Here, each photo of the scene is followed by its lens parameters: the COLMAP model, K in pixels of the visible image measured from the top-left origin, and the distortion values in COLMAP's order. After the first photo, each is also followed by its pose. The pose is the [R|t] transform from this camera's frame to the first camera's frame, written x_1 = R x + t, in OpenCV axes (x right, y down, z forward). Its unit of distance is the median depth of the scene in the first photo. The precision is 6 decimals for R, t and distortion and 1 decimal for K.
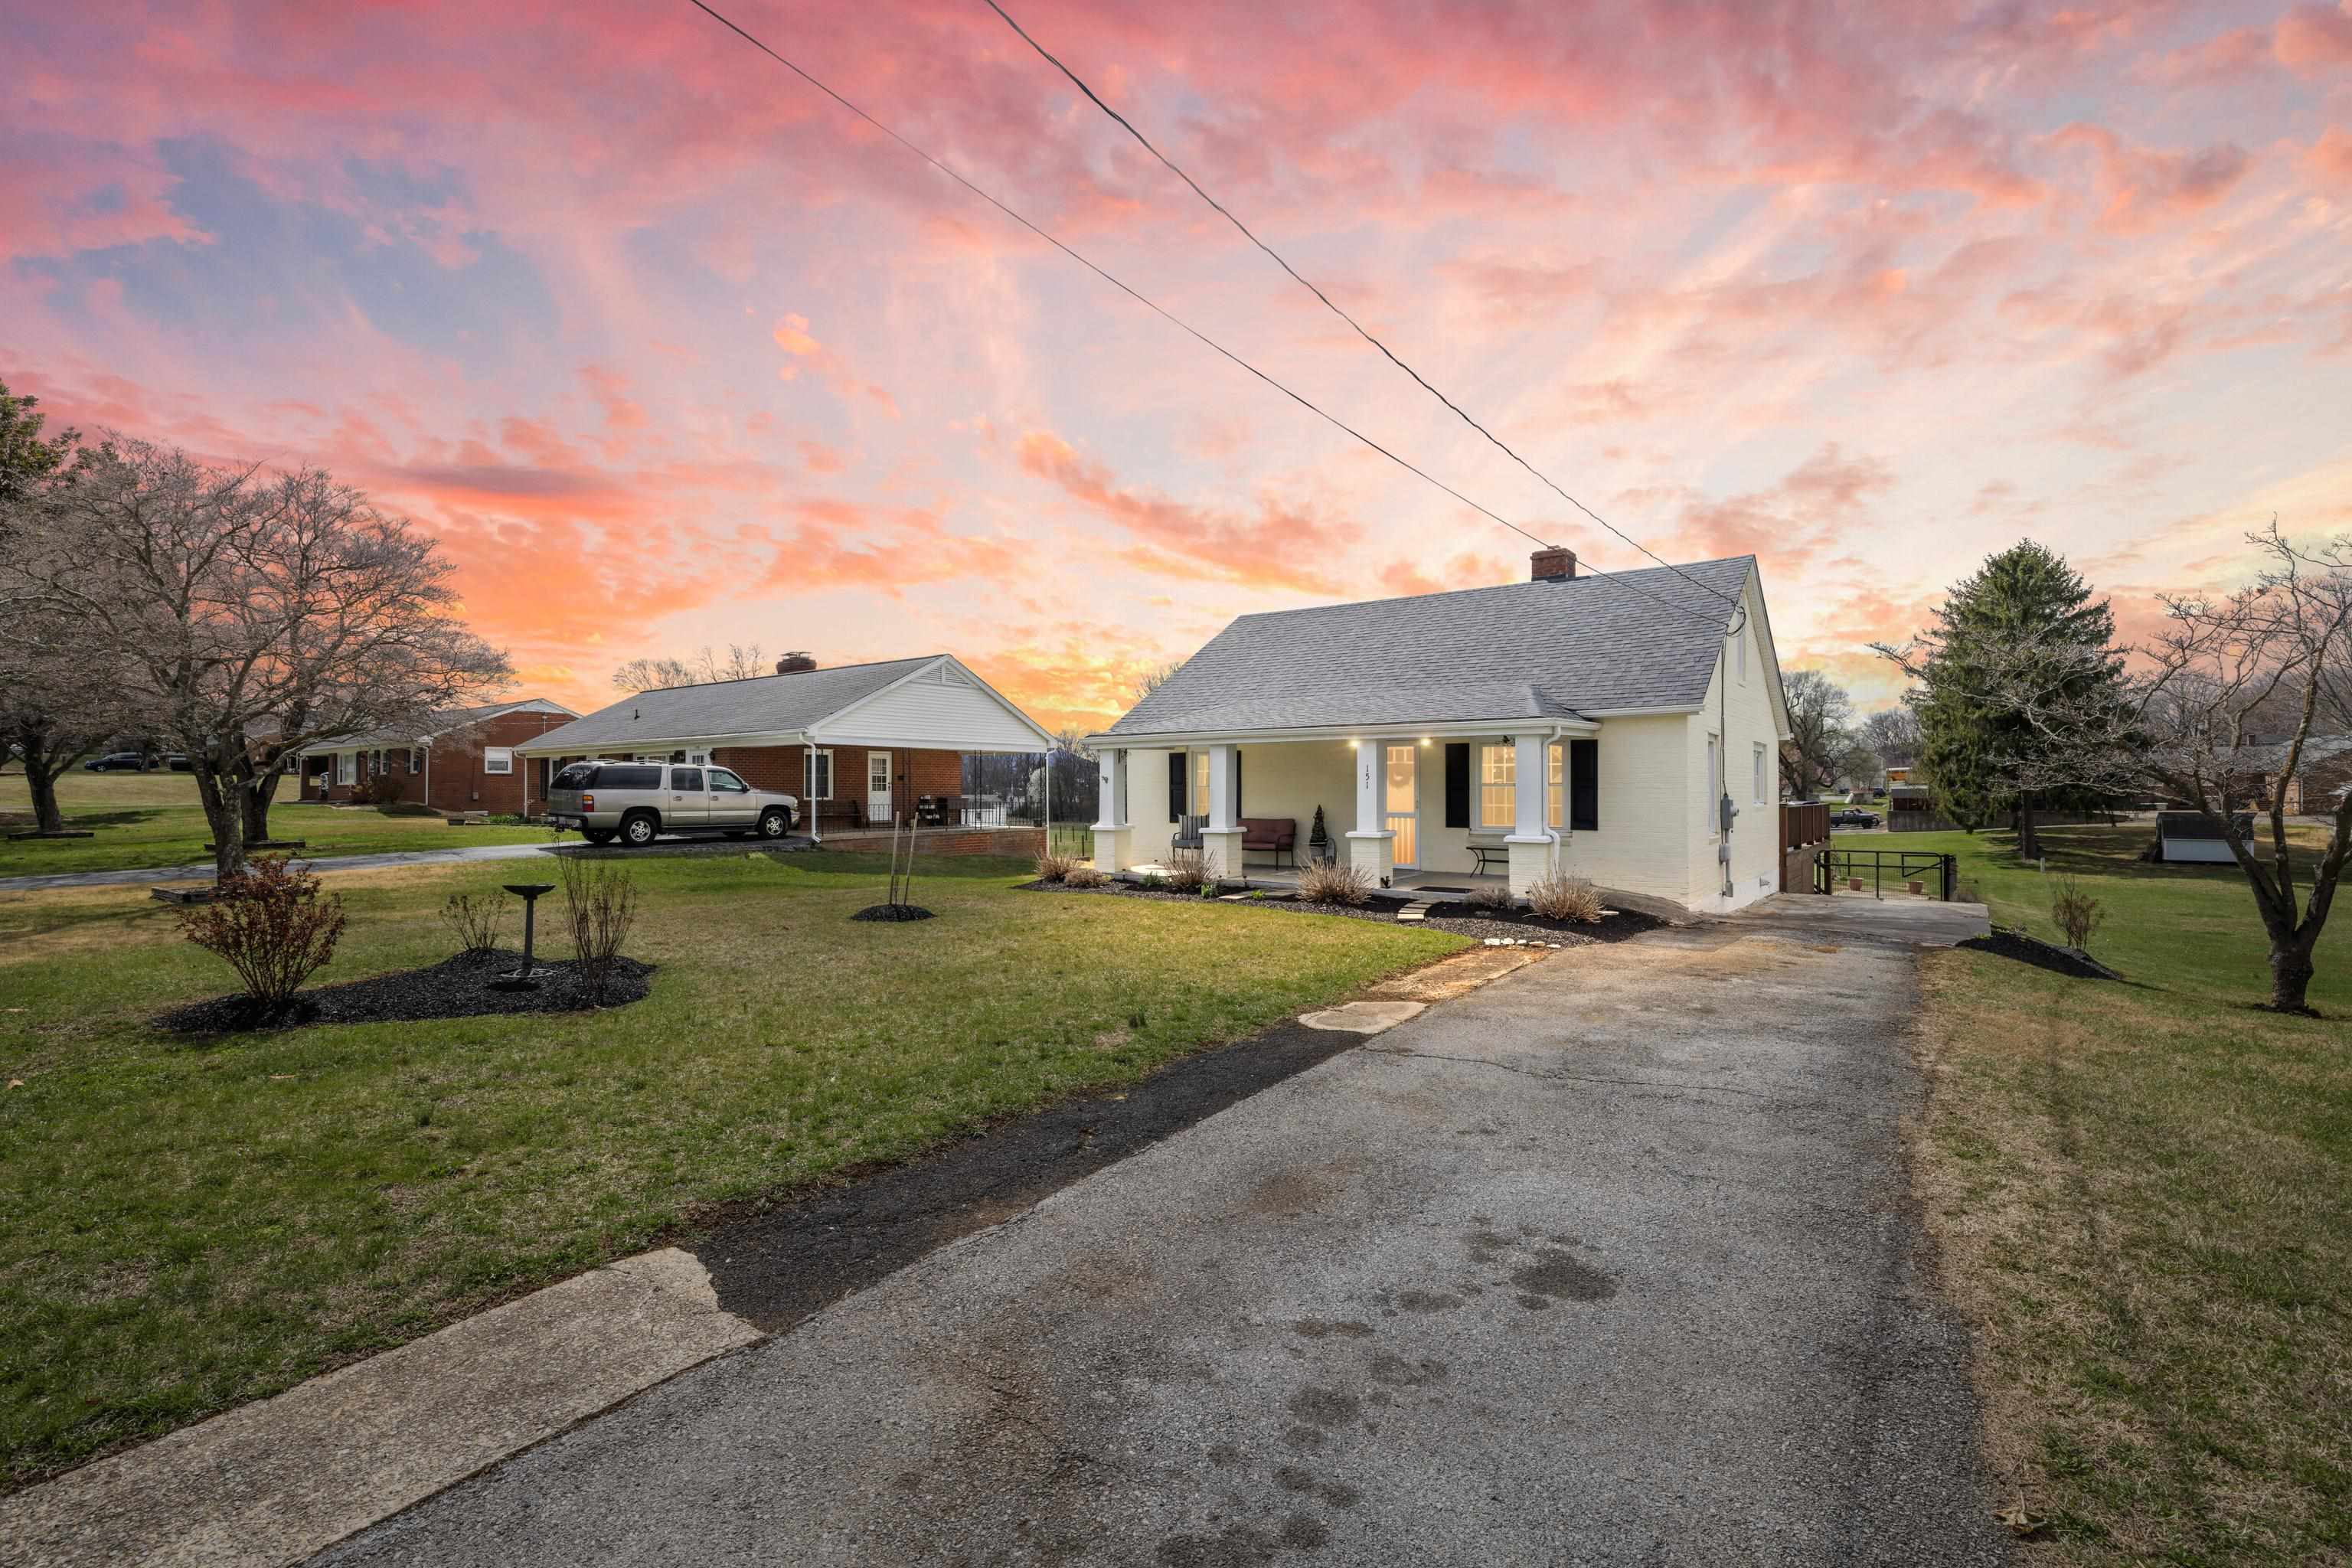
lens RADIAL K [[1064.6, 0, 1179.5], [0, 1064.6, 781.5], [0, 0, 1]] dist [-0.000024, 0.000020]
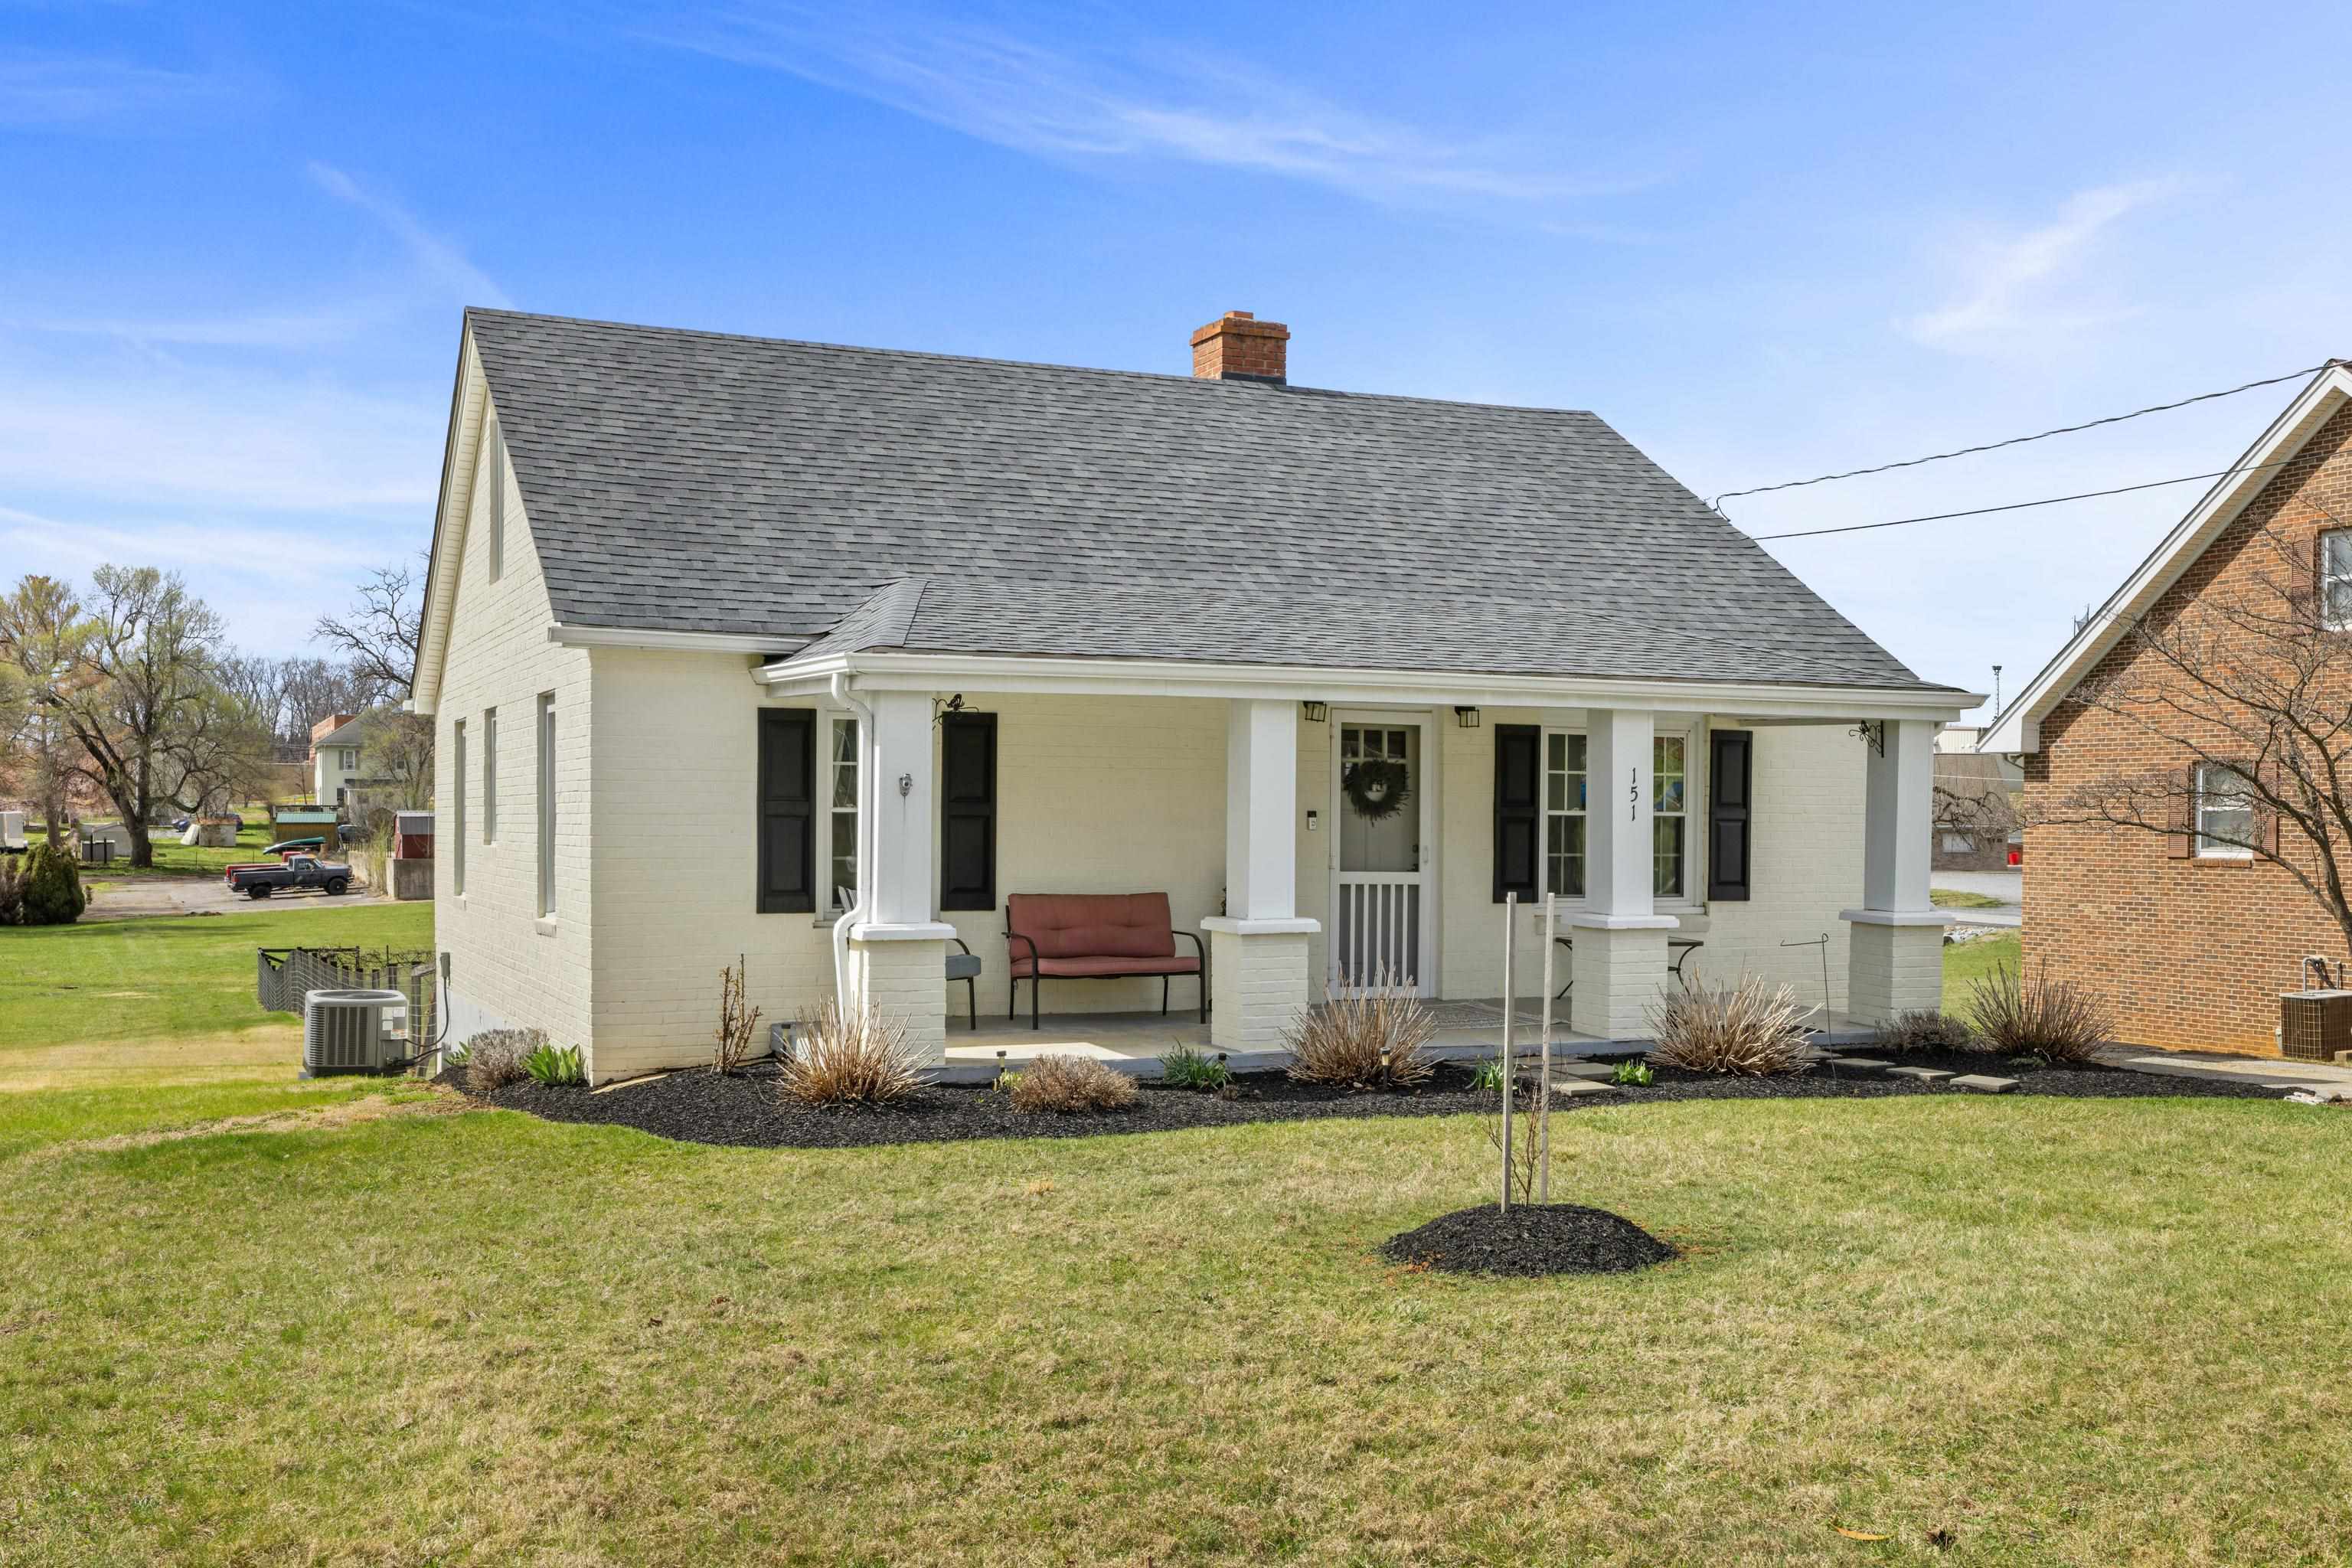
lens RADIAL K [[2325.0, 0, 1197.8], [0, 2325.0, 853.8], [0, 0, 1]] dist [-0.003386, -0.004416]
pose [[0.483149, -0.007109, 0.875509, -0.700140], [-0.014193, 0.999772, 0.015951, 0.007050], [-0.875423, -0.020133, 0.482938, 0.619791]]
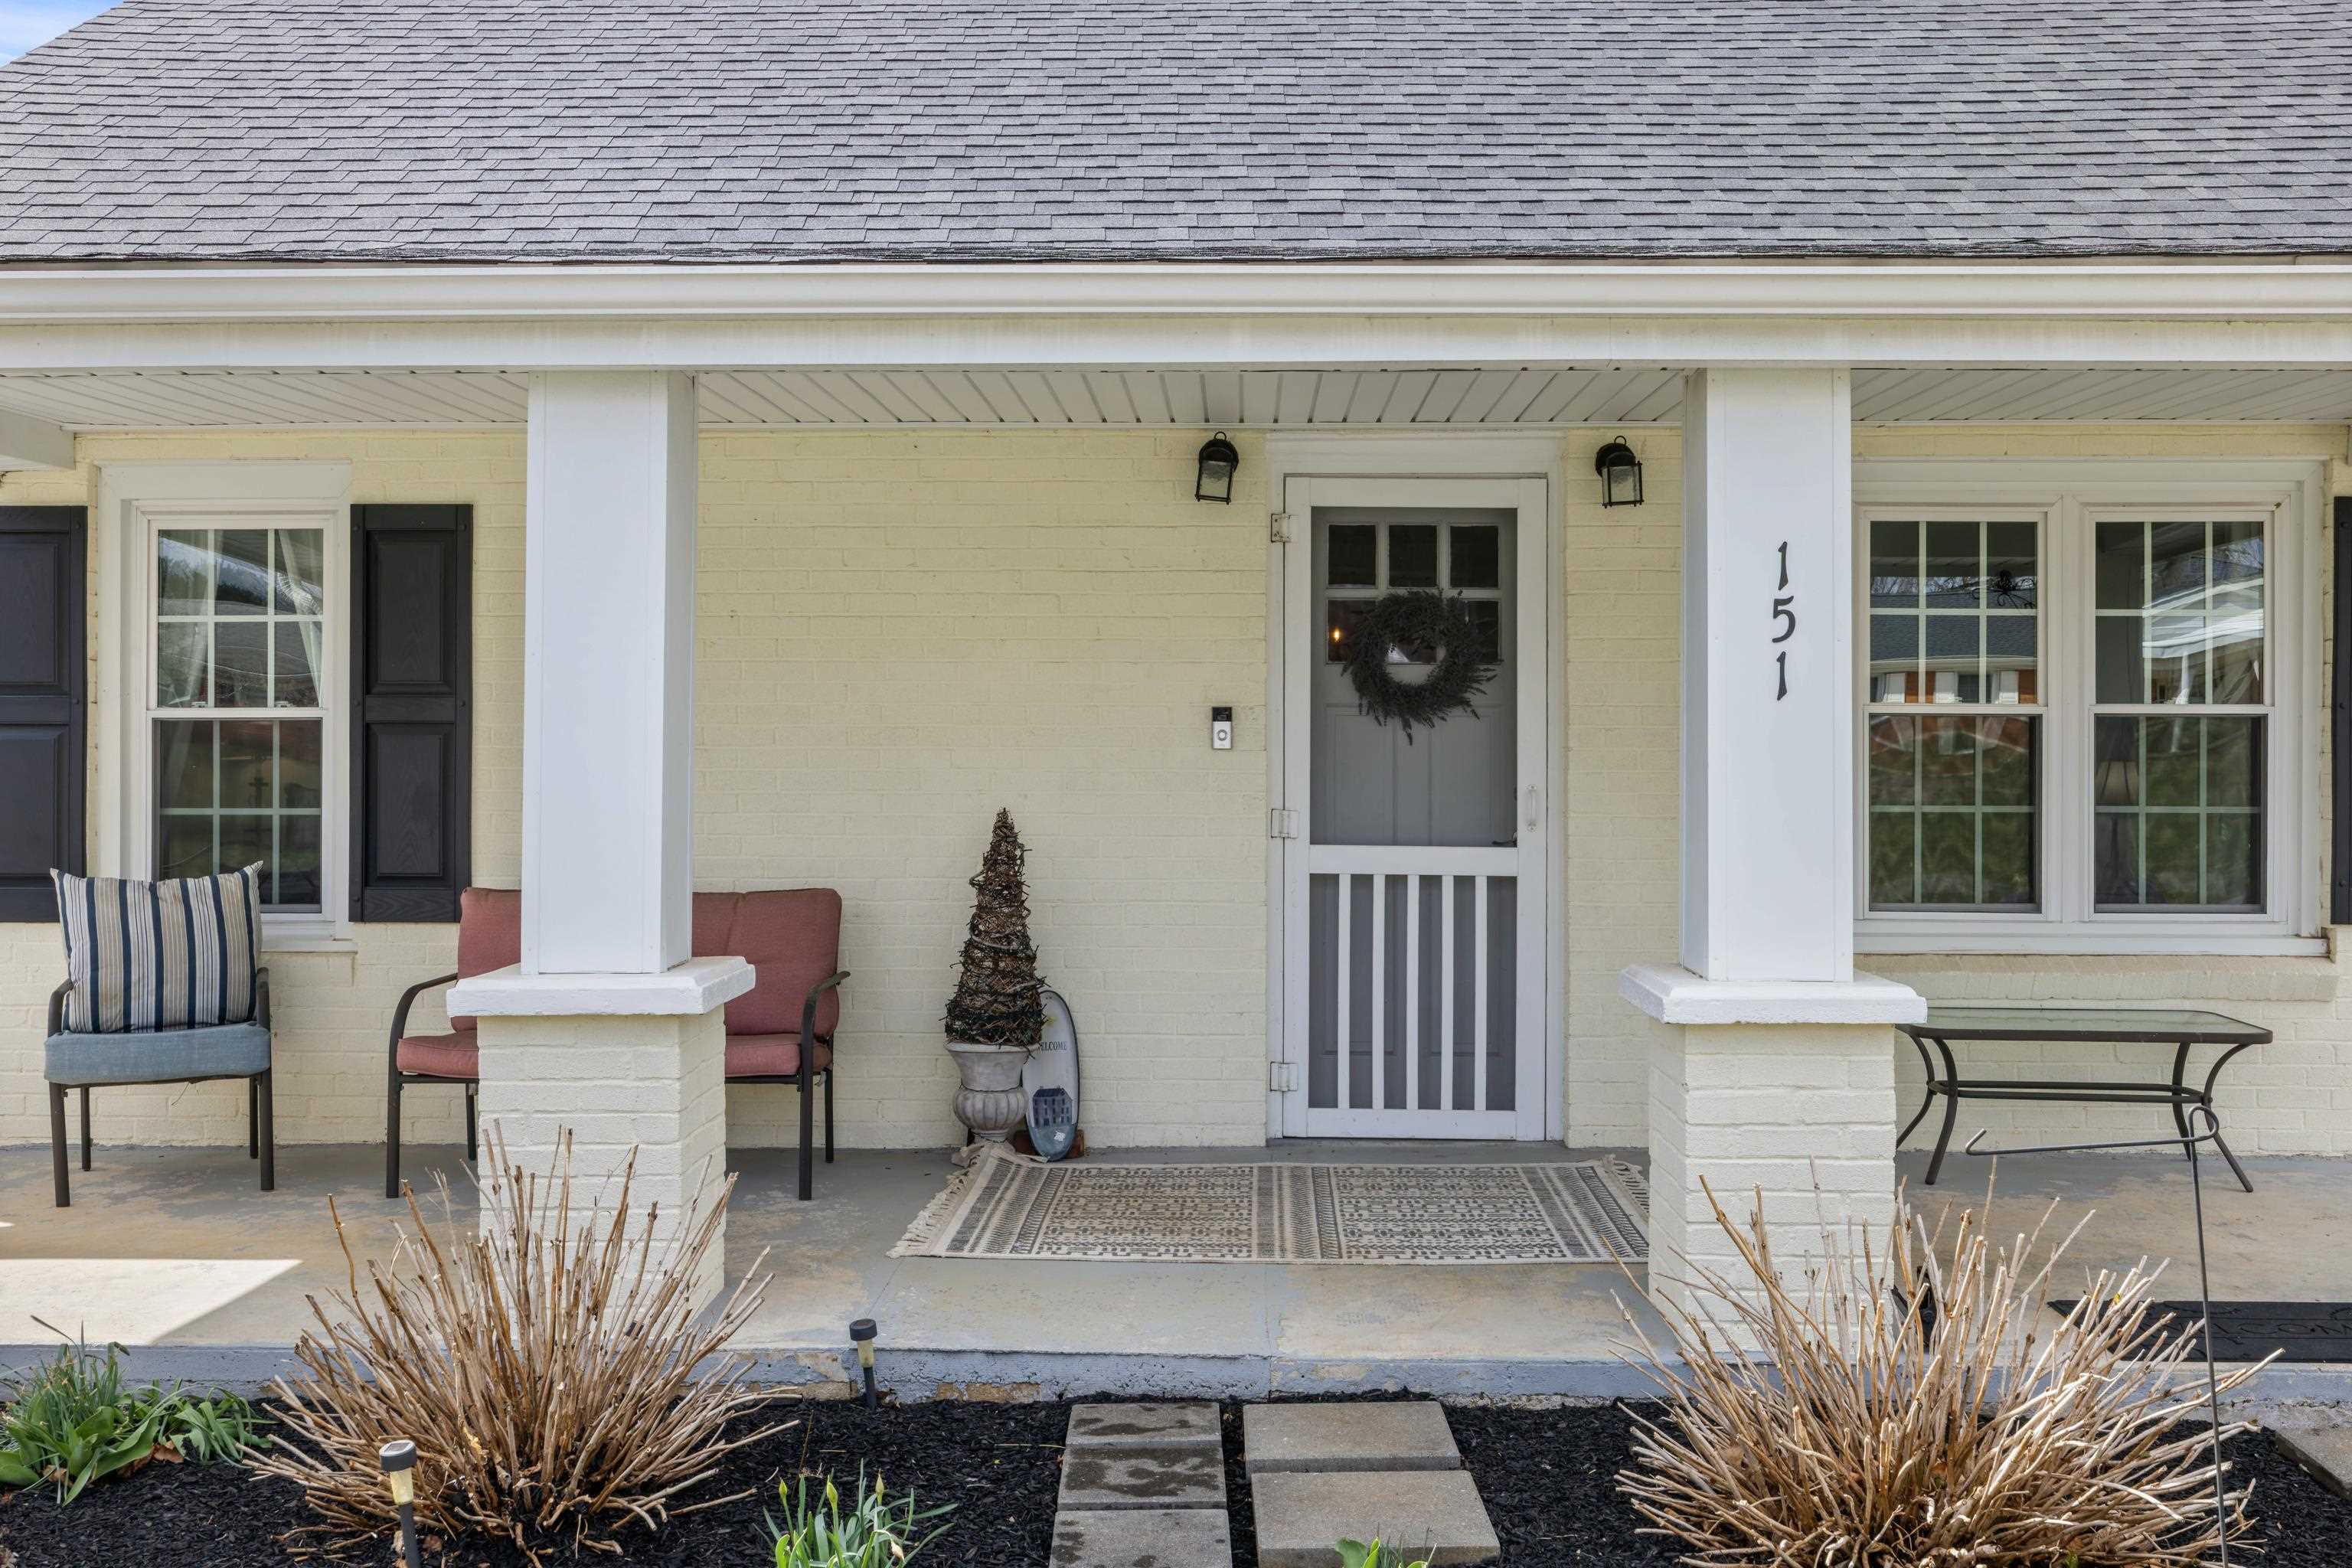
lens RADIAL K [[2306.4, 0, 1176.0], [0, 2306.4, 784.0], [0, 0, 1]] dist [-0.011331, -0.010310]
pose [[0.814650, 0.004724, 0.579934, -0.076074], [-0.008577, 0.999956, 0.003904, 0.016654], [-0.579890, -0.008154, 0.814654, 0.707202]]
